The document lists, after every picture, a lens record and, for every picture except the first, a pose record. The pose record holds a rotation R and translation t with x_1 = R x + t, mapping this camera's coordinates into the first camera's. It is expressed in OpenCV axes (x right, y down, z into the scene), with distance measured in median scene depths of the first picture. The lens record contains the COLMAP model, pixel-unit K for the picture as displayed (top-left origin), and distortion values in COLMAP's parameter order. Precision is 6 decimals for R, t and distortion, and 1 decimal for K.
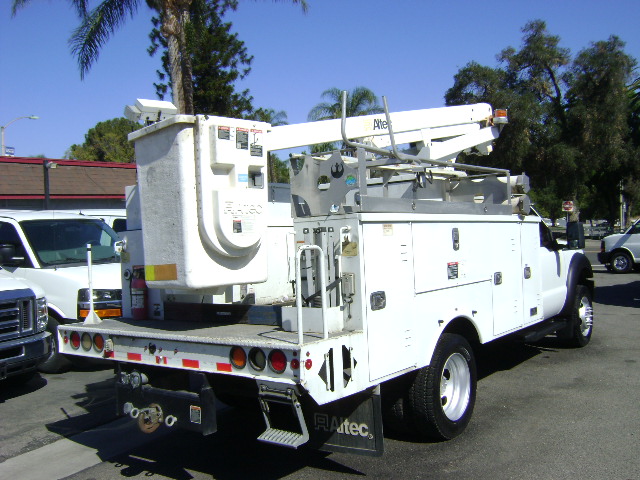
lens RADIAL K [[658.5, 0, 320.0], [0, 658.5, 240.0], [0, 0, 1]] dist [-0.136802, 0.044349]
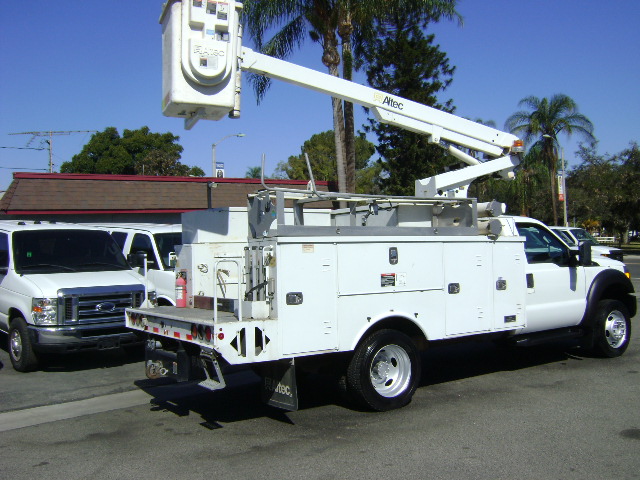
lens RADIAL K [[658.5, 0, 320.0], [0, 658.5, 240.0], [0, 0, 1]] dist [-0.136802, 0.044349]
pose [[0.945275, 0.013425, -0.326000, 0.491751], [-0.017116, 0.999818, -0.008455, -0.018725], [0.325827, 0.013572, 0.945332, -0.264491]]
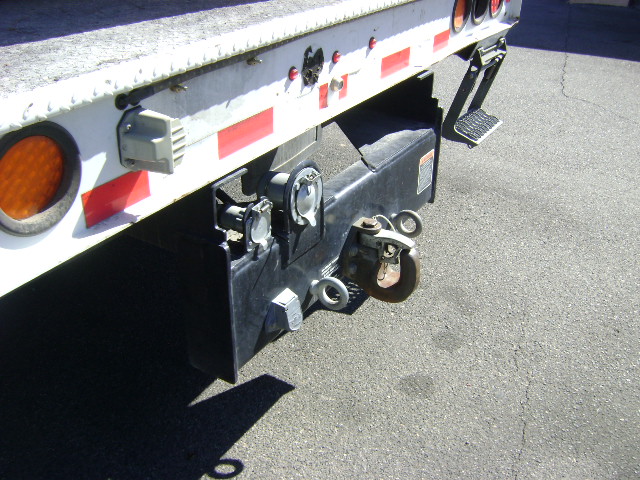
lens RADIAL K [[658.5, 0, 320.0], [0, 658.5, 240.0], [0, 0, 1]] dist [-0.136802, 0.044349]
pose [[-0.095994, -0.447126, 0.889305, -0.471090], [-0.005377, 0.893651, 0.448730, 0.090104], [-0.995367, 0.038294, -0.088190, 0.874767]]
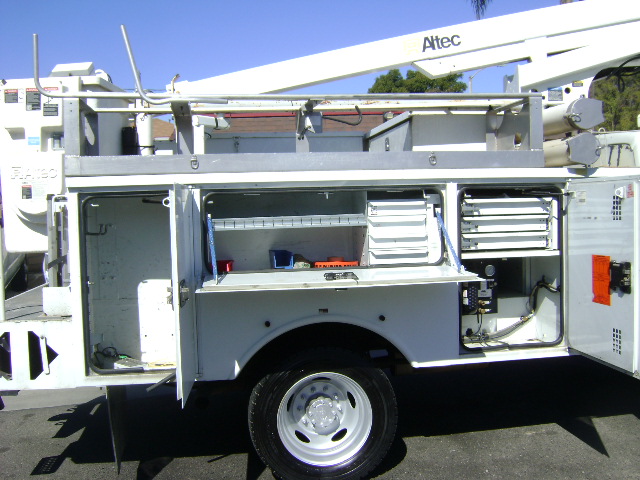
lens RADIAL K [[658.5, 0, 320.0], [0, 658.5, 240.0], [0, 0, 1]] dist [-0.136802, 0.044349]
pose [[0.713261, 0.062719, -0.698086, 0.680712], [-0.003035, 0.996255, 0.086406, -0.026987], [0.700891, -0.059511, 0.710781, 0.509930]]
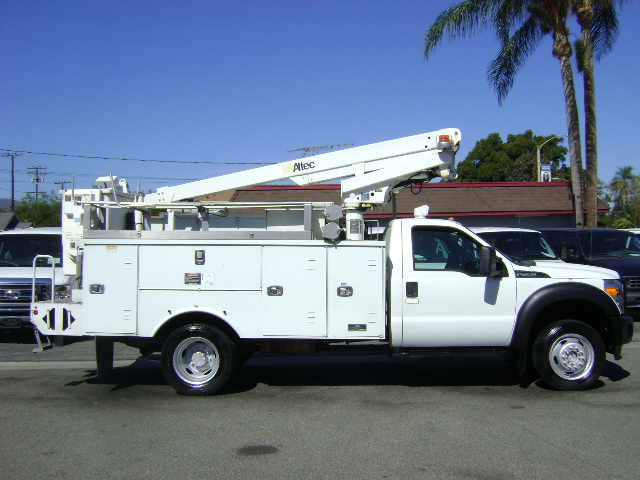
lens RADIAL K [[658.5, 0, 320.0], [0, 658.5, 240.0], [0, 0, 1]] dist [-0.136802, 0.044349]
pose [[0.589372, 0.015719, -0.807708, 1.515318], [-0.028014, 0.999607, -0.000987, -0.044660], [0.807376, 0.023209, 0.589581, 0.370395]]
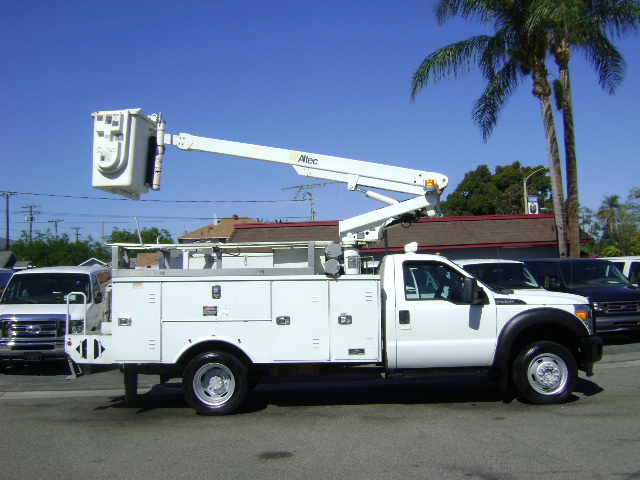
lens RADIAL K [[658.5, 0, 320.0], [0, 658.5, 240.0], [0, 0, 1]] dist [-0.136802, 0.044349]
pose [[0.599433, -0.036186, -0.799607, 1.657592], [-0.009916, 0.998565, -0.052623, -0.046539], [0.800364, 0.039473, 0.598214, 0.234879]]
